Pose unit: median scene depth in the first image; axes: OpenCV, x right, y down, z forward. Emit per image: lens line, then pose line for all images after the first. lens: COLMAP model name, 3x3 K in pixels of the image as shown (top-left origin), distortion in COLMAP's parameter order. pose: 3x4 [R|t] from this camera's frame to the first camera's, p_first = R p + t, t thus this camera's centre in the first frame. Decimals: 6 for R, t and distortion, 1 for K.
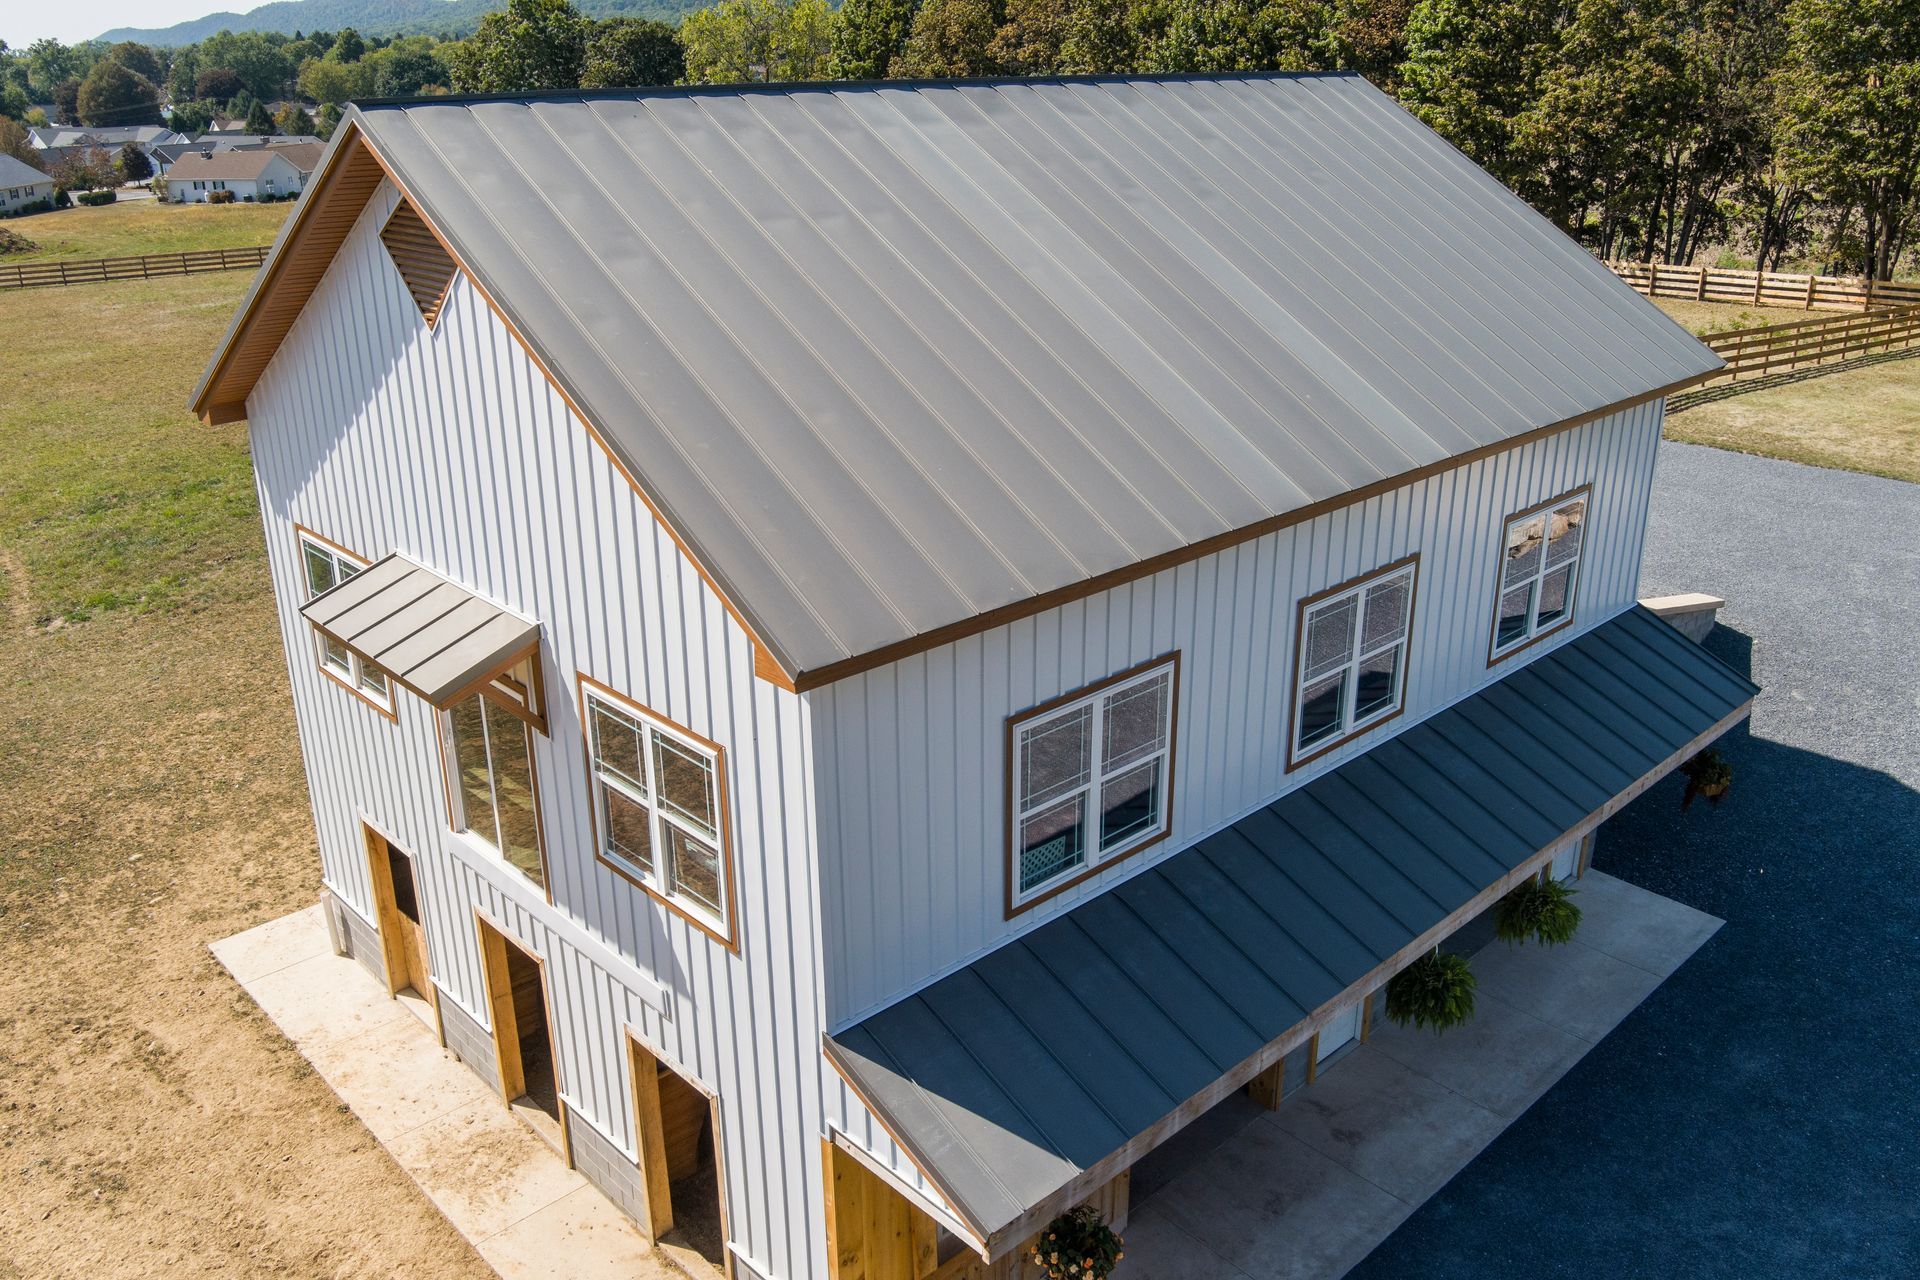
lens RADIAL K [[1552.5, 0, 948.1], [0, 1552.5, 636.1], [0, 0, 1]] dist [-0.082986, 0.043932]
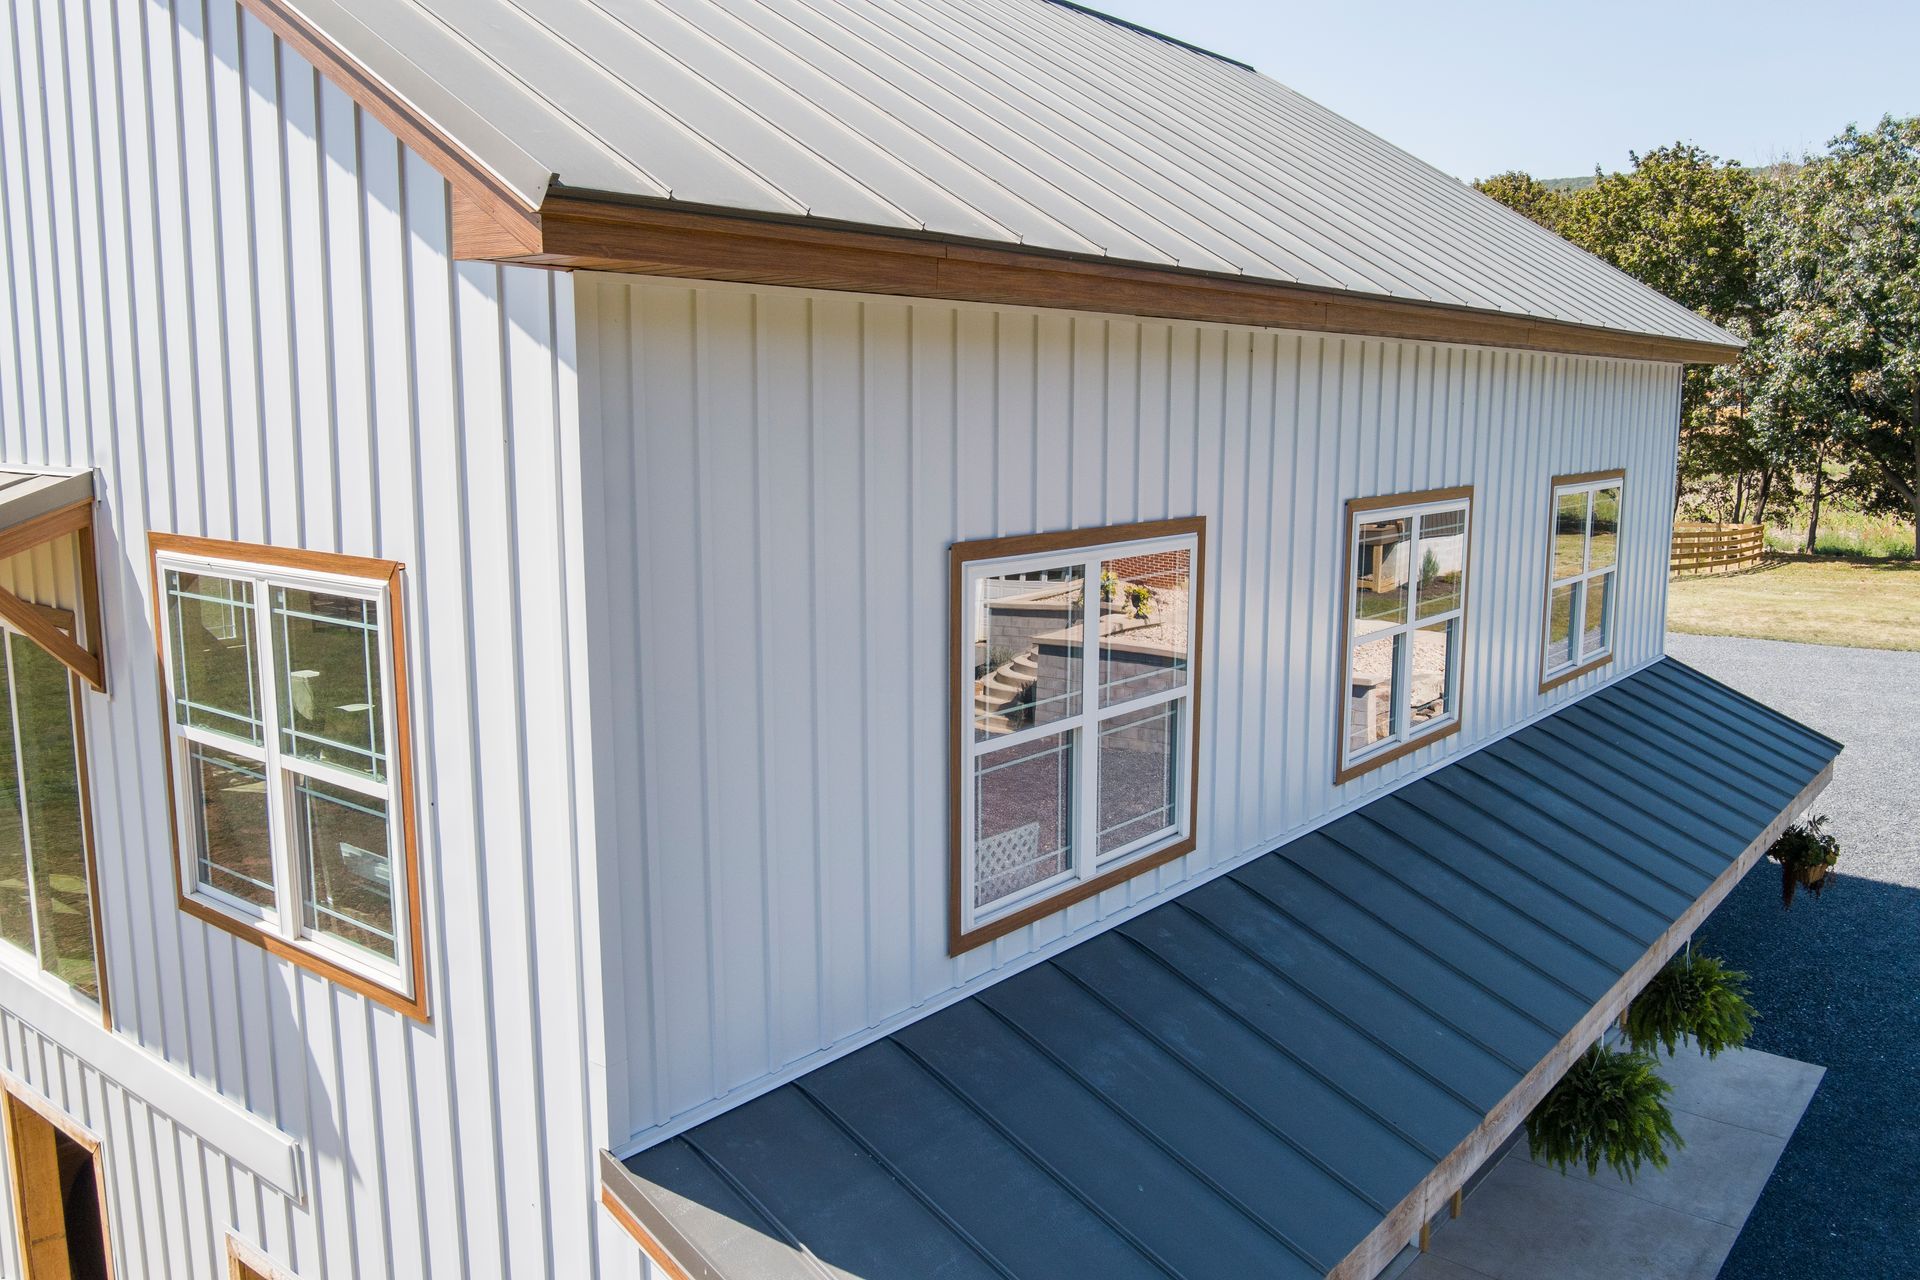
lens RADIAL K [[1552.5, 0, 958.4], [0, 1552.5, 642.0], [0, 0, 1]] dist [-0.082986, 0.043932]
pose [[0.989512, -0.010839, 0.144044, -0.031309], [0.040421, 0.978122, -0.204066, 0.162452], [-0.138681, 0.207748, 0.968302, 0.400268]]
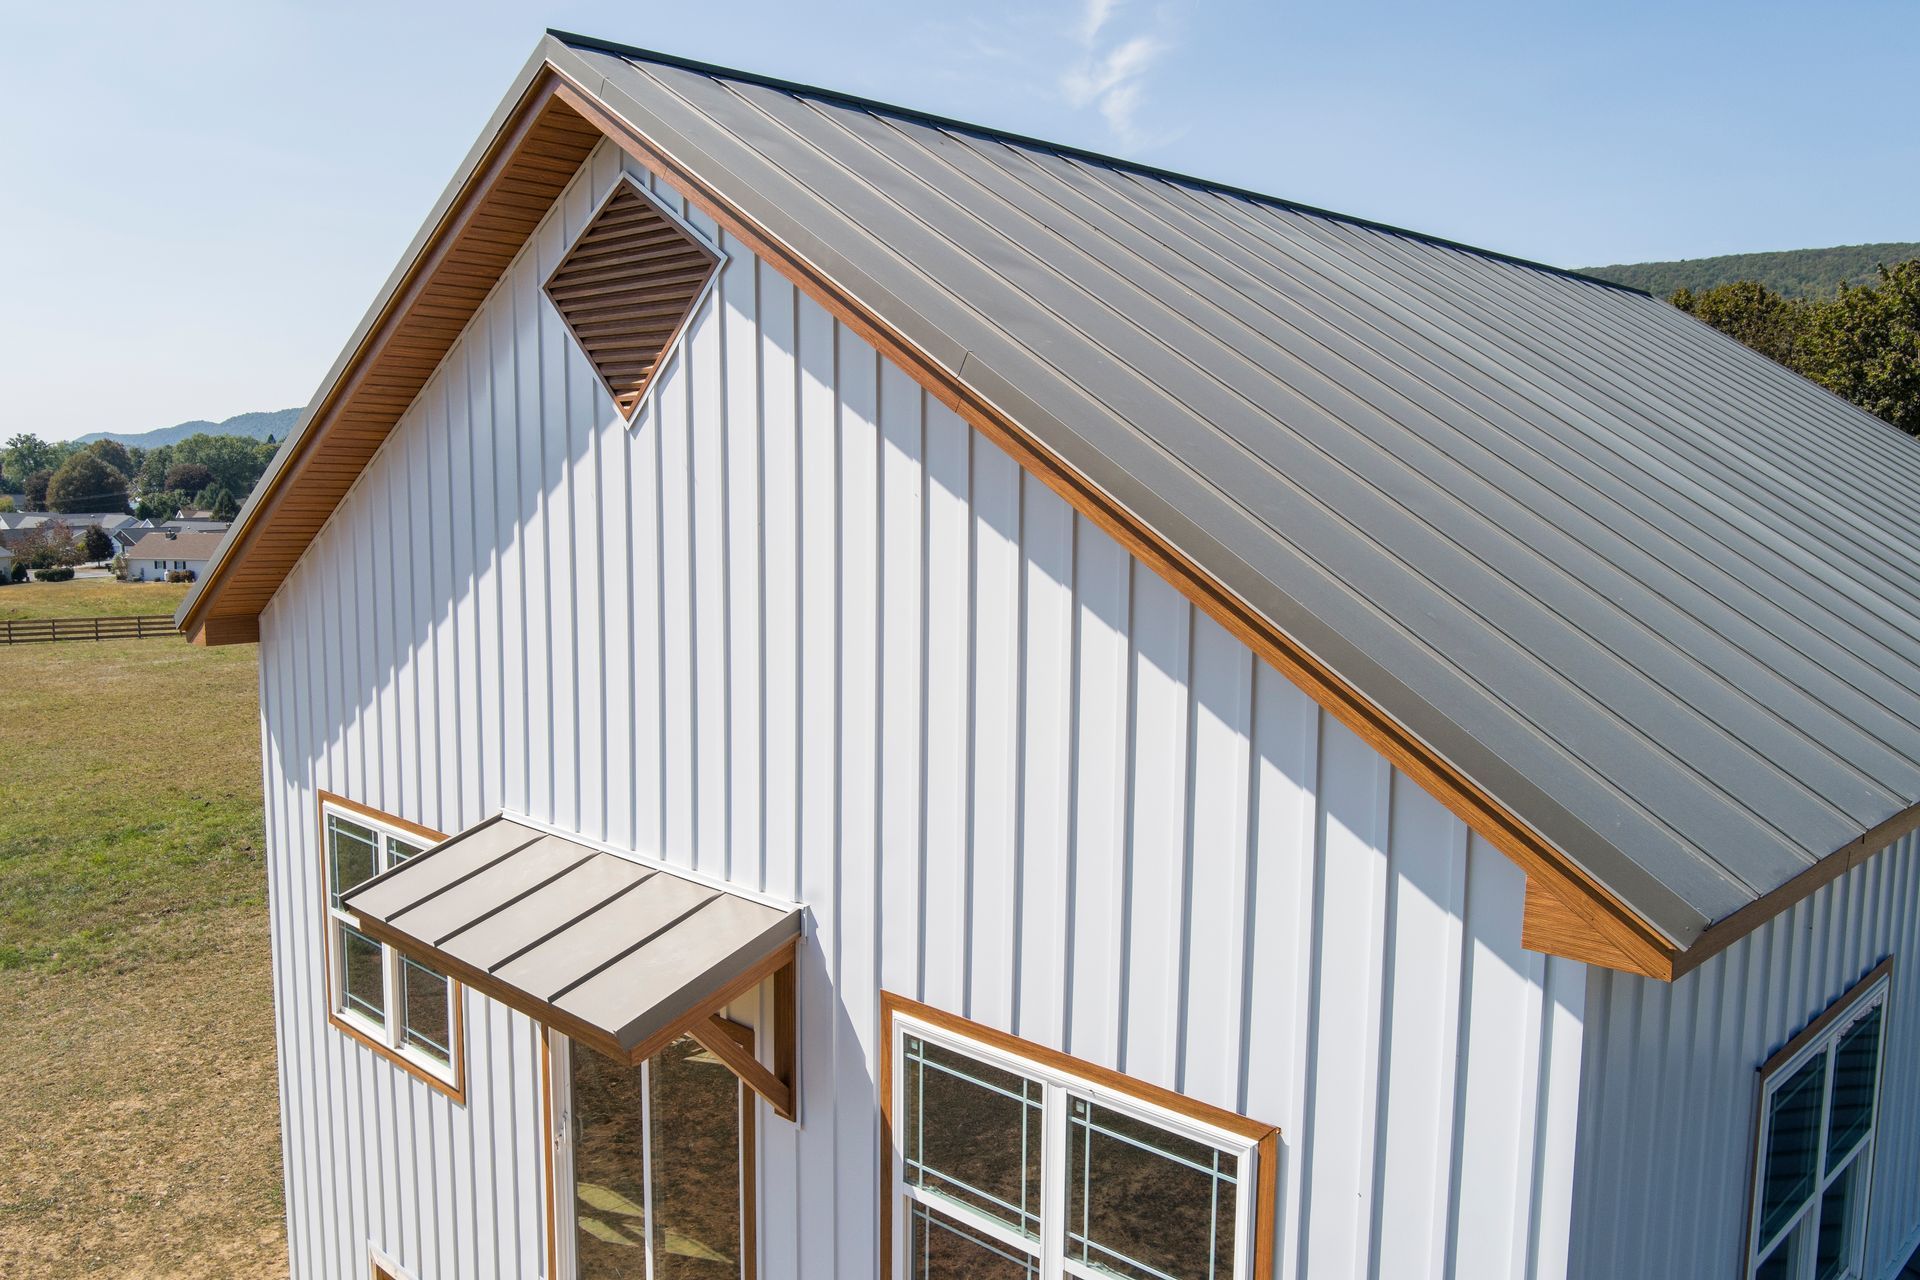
lens RADIAL K [[1552.5, 0, 943.8], [0, 1552.5, 632.2], [0, 0, 1]] dist [-0.082986, 0.043932]
pose [[0.999271, 0.013114, 0.035864, -0.214727], [-0.003380, 0.965873, -0.258993, 0.036782], [-0.038036, 0.258683, 0.965213, 0.393689]]
